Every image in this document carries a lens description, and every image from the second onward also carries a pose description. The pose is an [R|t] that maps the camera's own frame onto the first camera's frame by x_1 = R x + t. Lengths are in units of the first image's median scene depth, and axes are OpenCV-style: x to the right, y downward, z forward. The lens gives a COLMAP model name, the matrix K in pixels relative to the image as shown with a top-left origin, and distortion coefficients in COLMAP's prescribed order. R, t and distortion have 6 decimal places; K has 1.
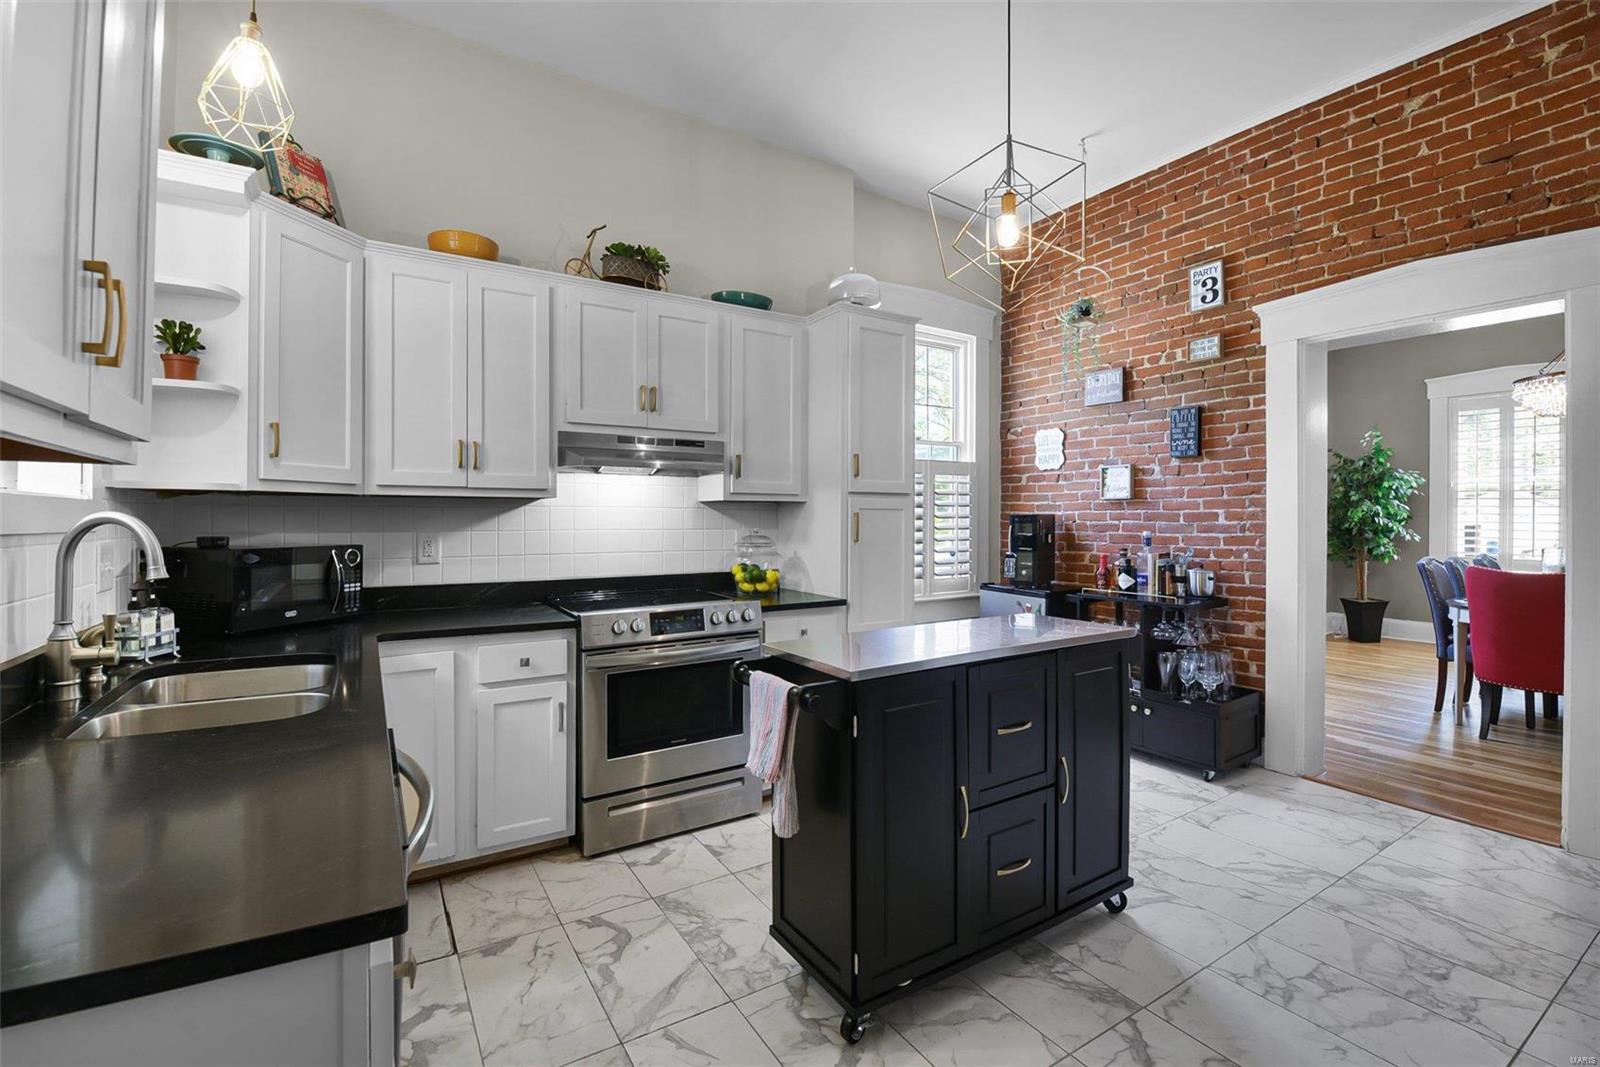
lens RADIAL K [[704.5, 0, 804.0], [0, 704.5, 520.6], [0, 0, 1]] dist [-0.019540, -0.000663]
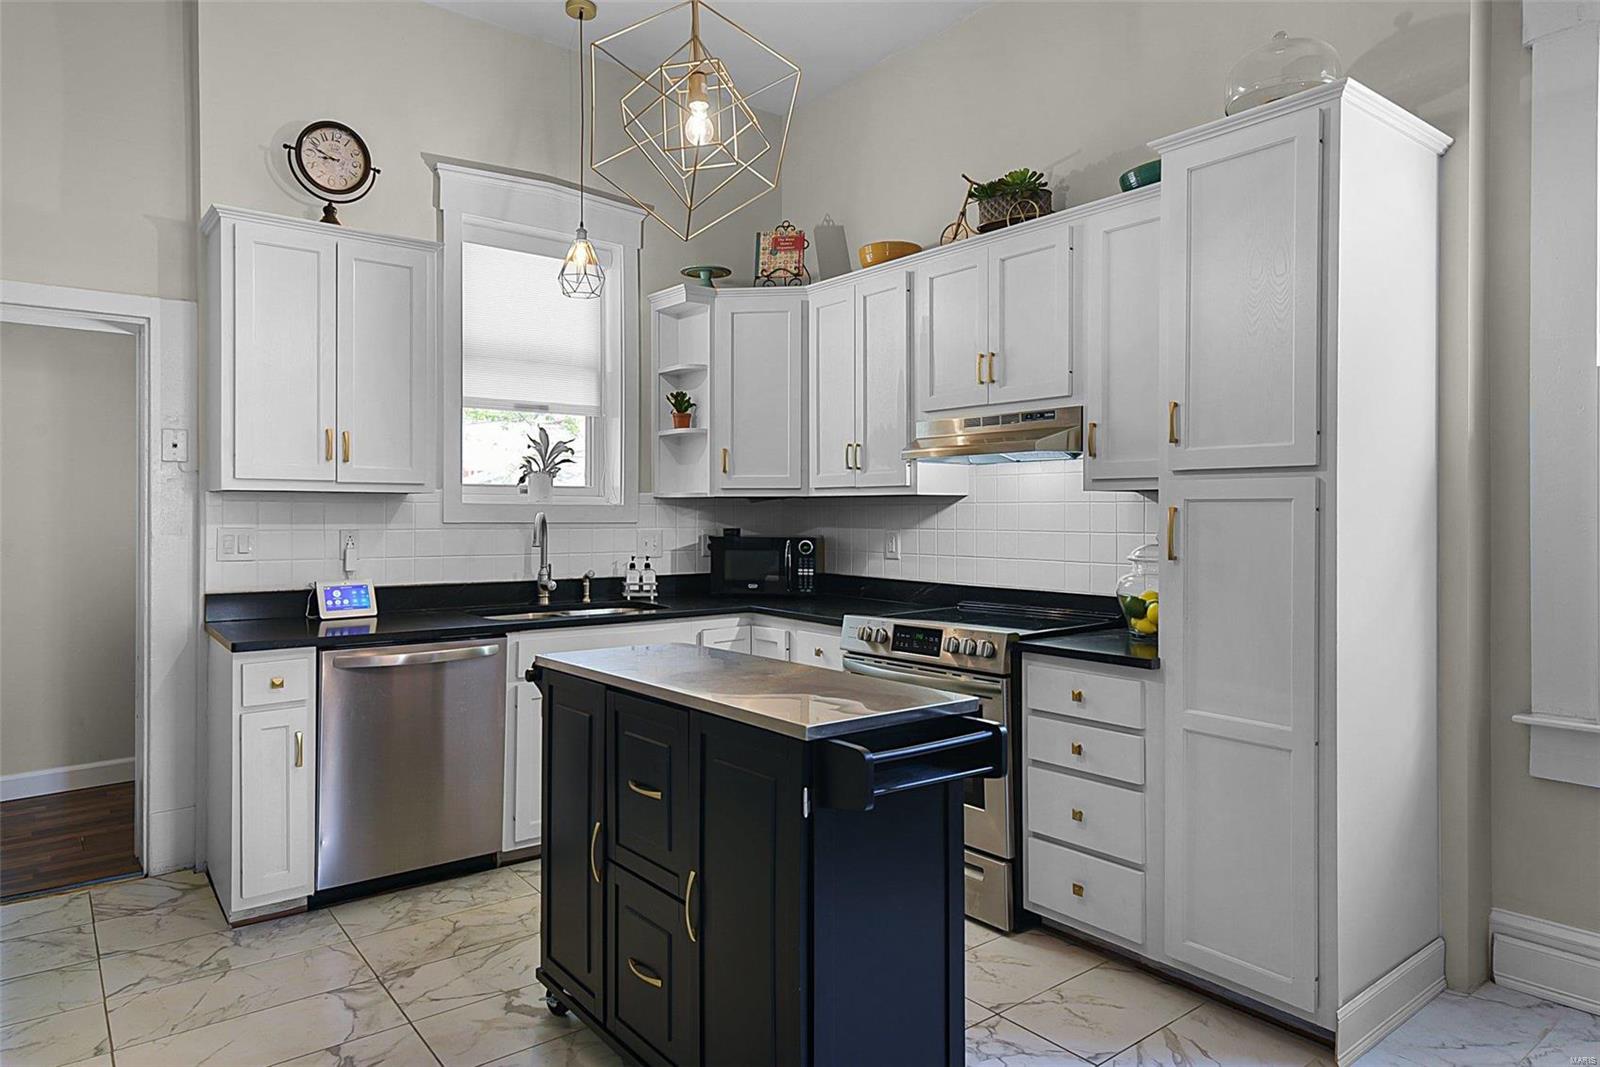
lens RADIAL K [[964.9, 0, 789.4], [0, 964.9, 516.9], [0, 0, 1]] dist [0.005726, 0.000328]
pose [[0.093087, 0.001946, -0.995656, 0.964861], [-0.005519, 0.999984, 0.001439, -0.003786], [0.995643, 0.005361, 0.093096, 0.756369]]
